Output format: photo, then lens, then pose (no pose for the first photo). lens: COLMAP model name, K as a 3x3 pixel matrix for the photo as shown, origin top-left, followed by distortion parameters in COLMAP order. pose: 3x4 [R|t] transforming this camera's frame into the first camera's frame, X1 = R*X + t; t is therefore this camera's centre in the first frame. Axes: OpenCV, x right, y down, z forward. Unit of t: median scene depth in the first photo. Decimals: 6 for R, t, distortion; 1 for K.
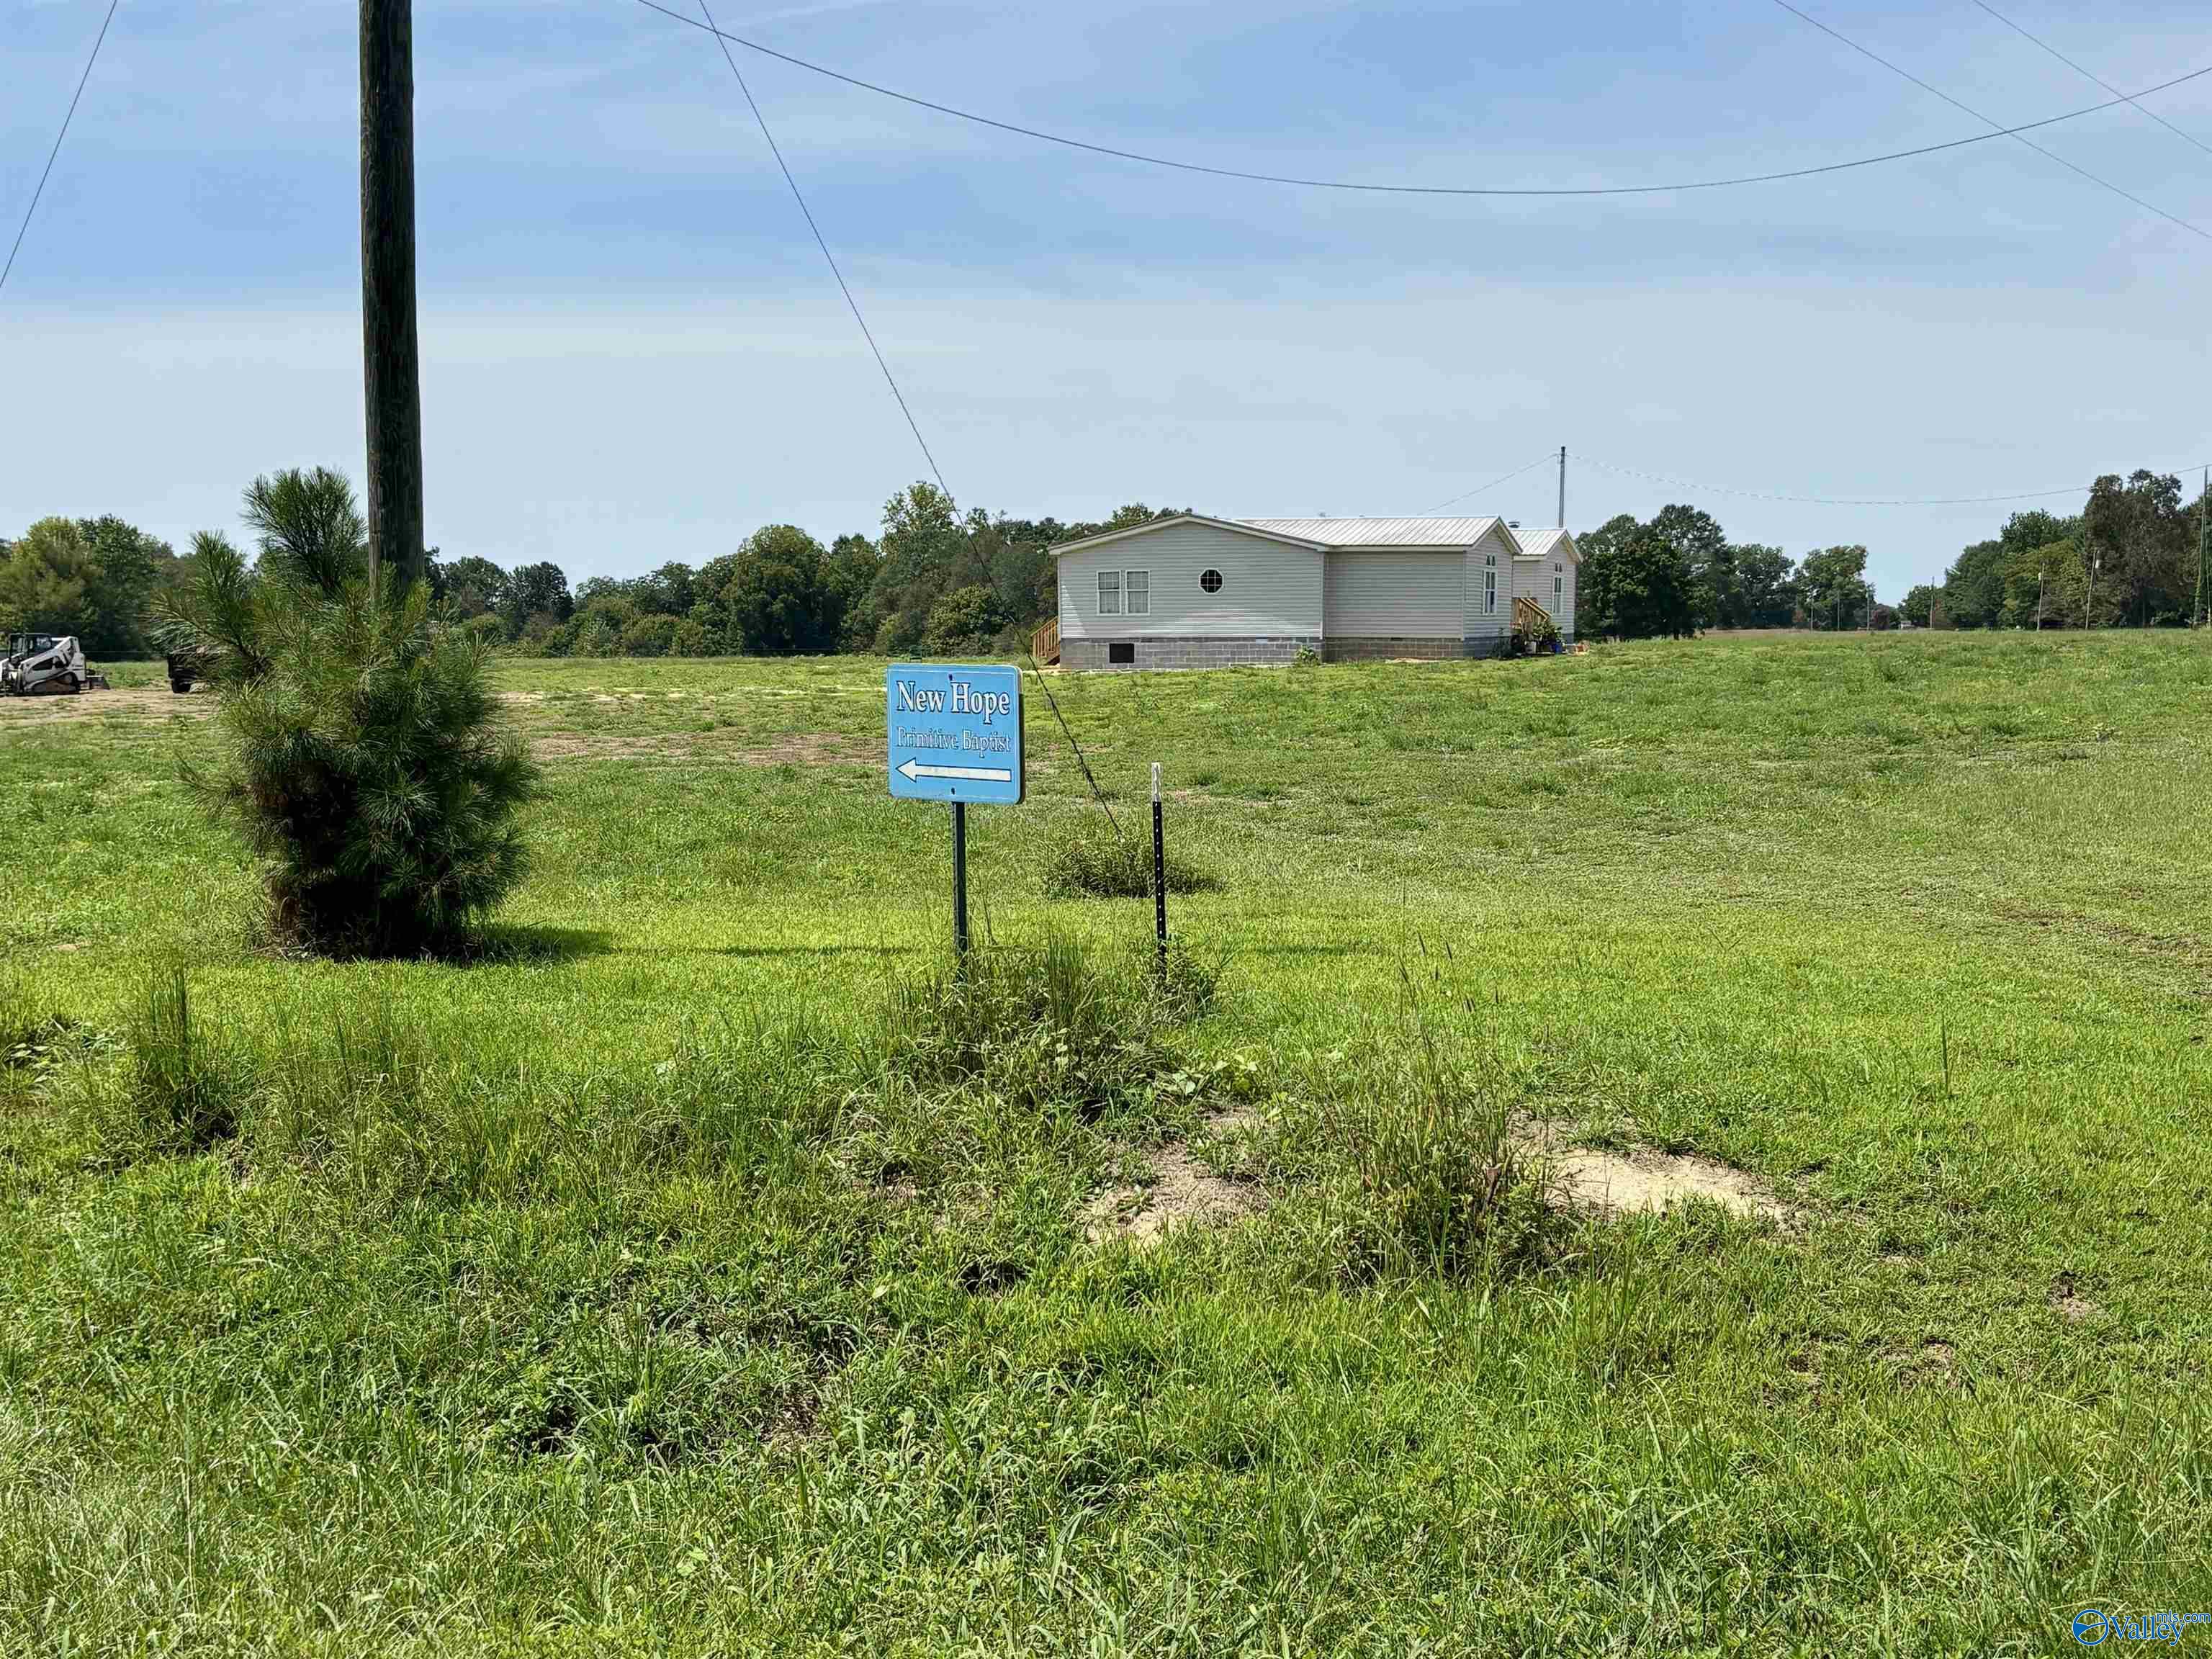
lens RADIAL K [[2312.4, 0, 1106.0], [0, 2312.4, 829.5], [0, 0, 1]] dist [0.001844, 0.001754]
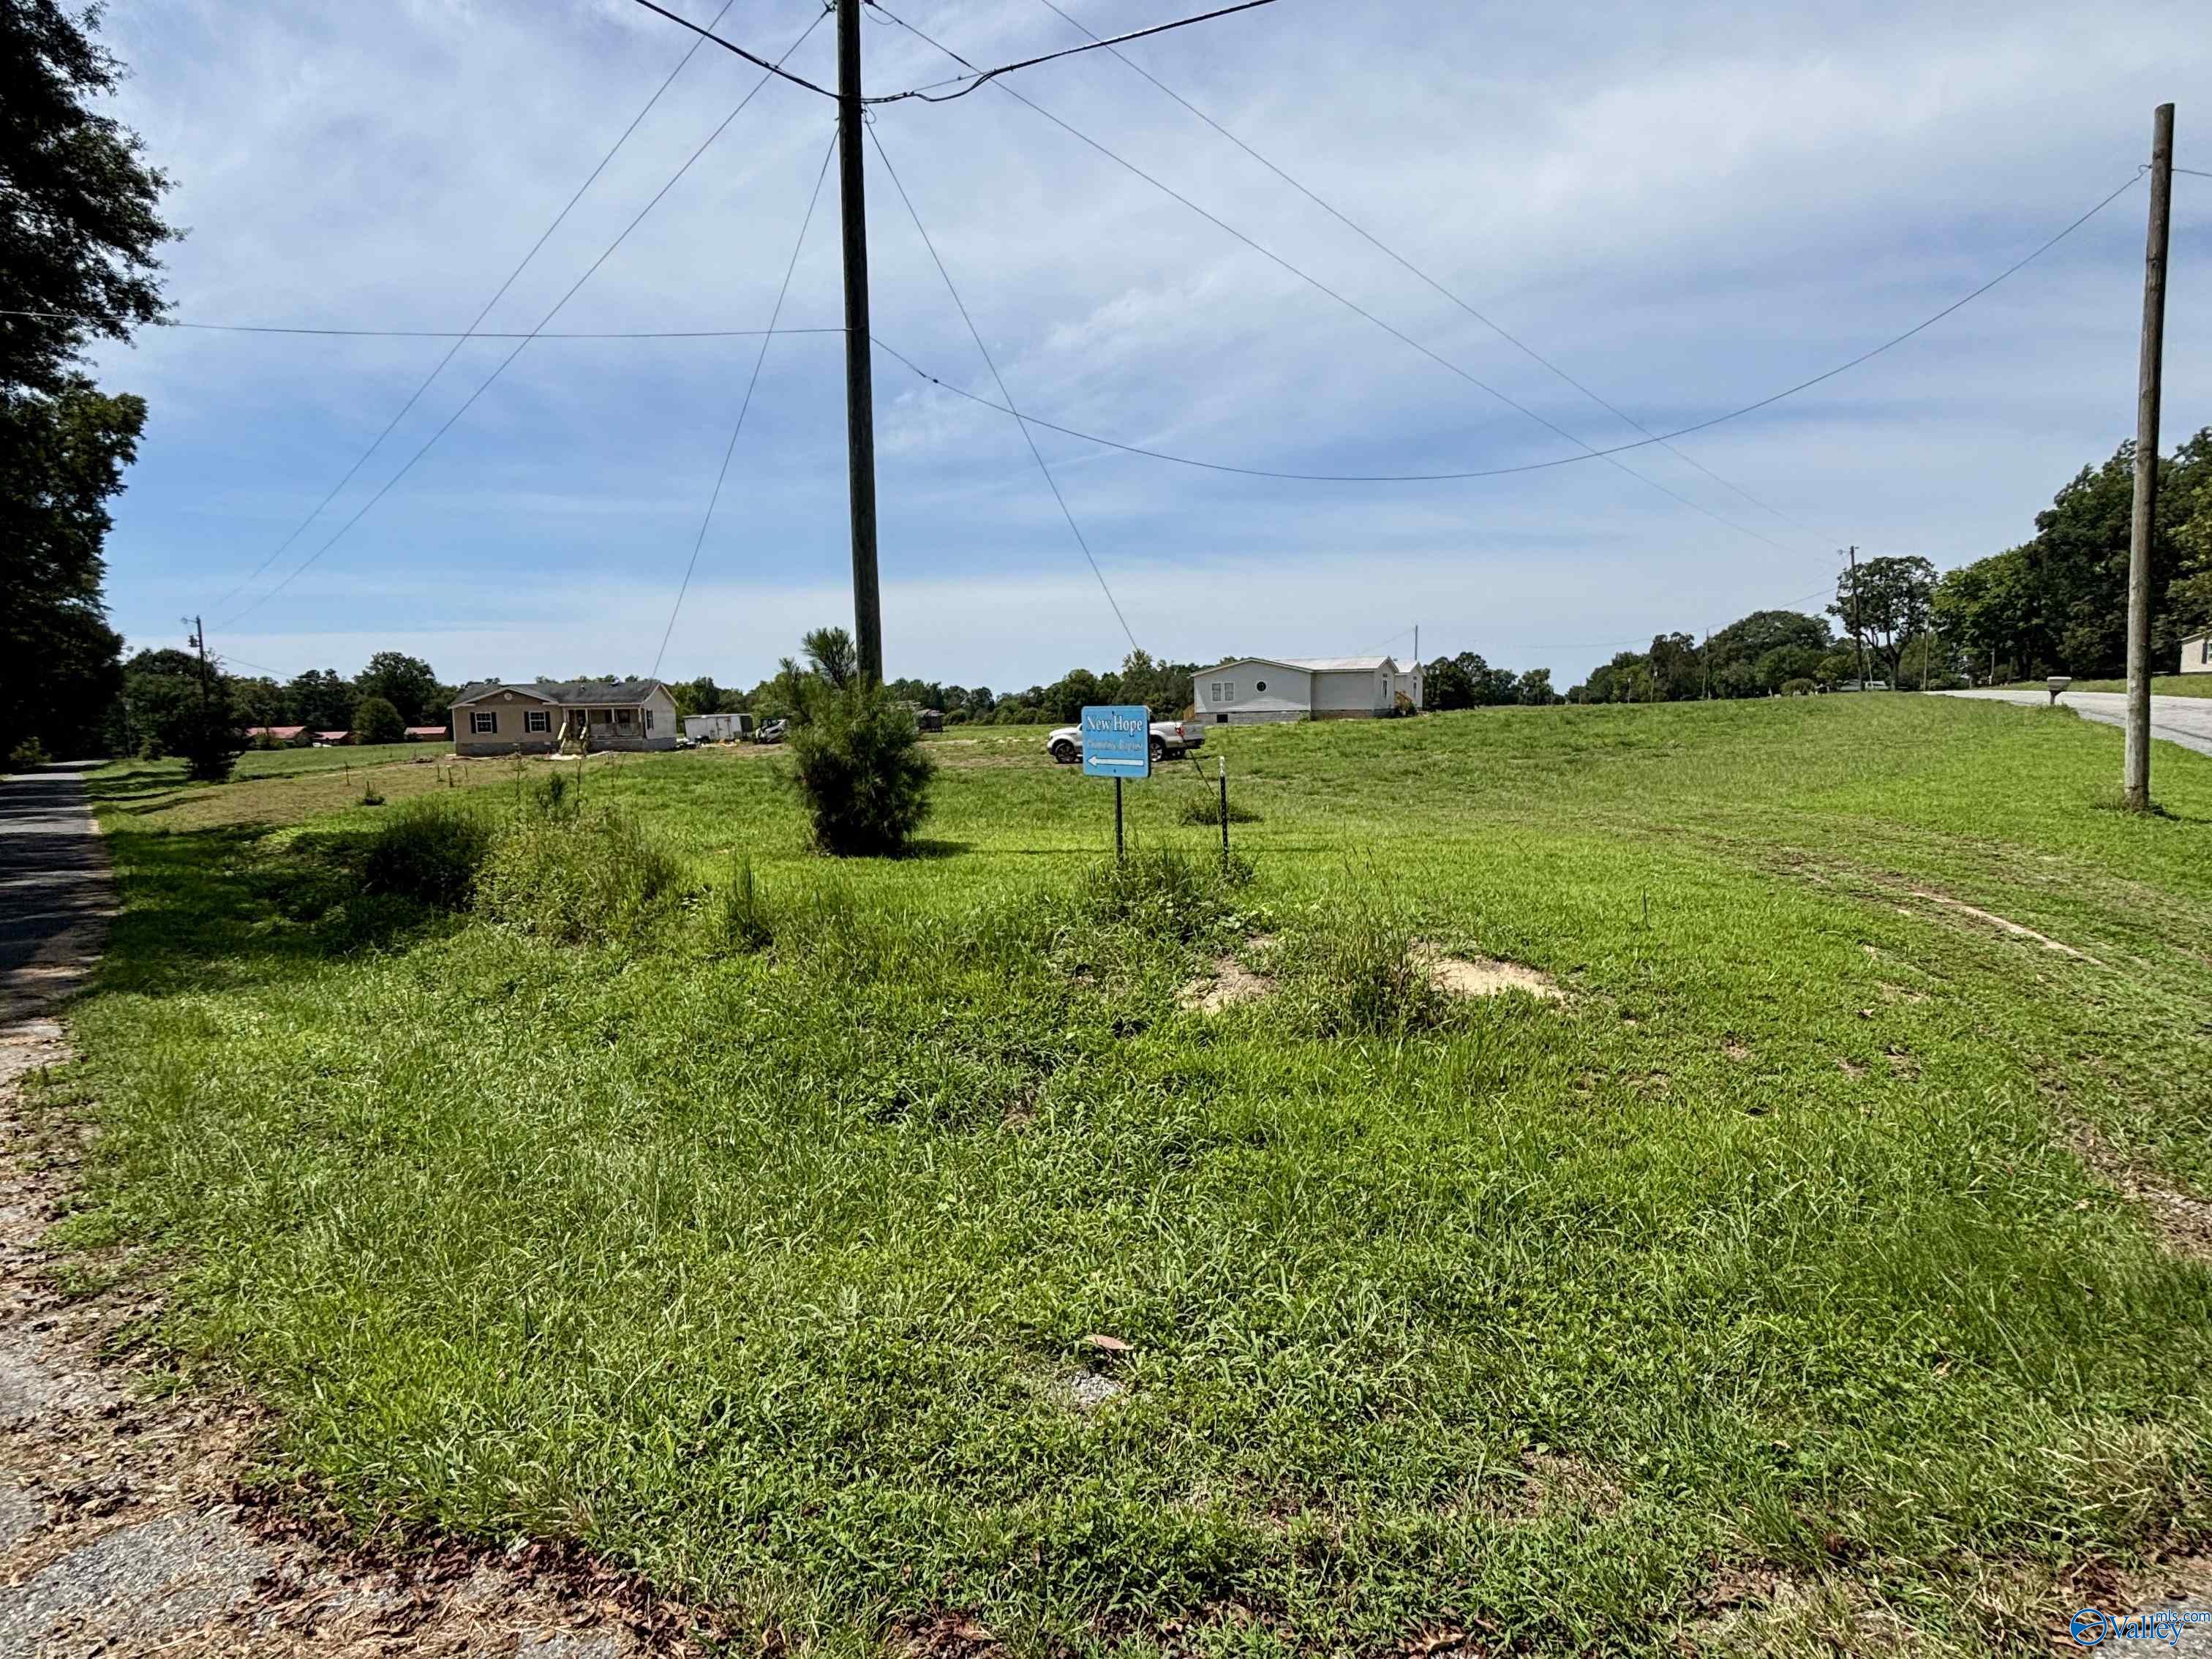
lens RADIAL K [[1074.5, 0, 1106.0], [0, 1074.5, 829.5], [0, 0, 1]] dist [0.001884, -0.000005]
pose [[0.995571, -0.007351, -0.093720, 0.013134], [0.010481, 0.999402, 0.032954, 0.002780], [0.093422, -0.033790, 0.995053, 0.120683]]
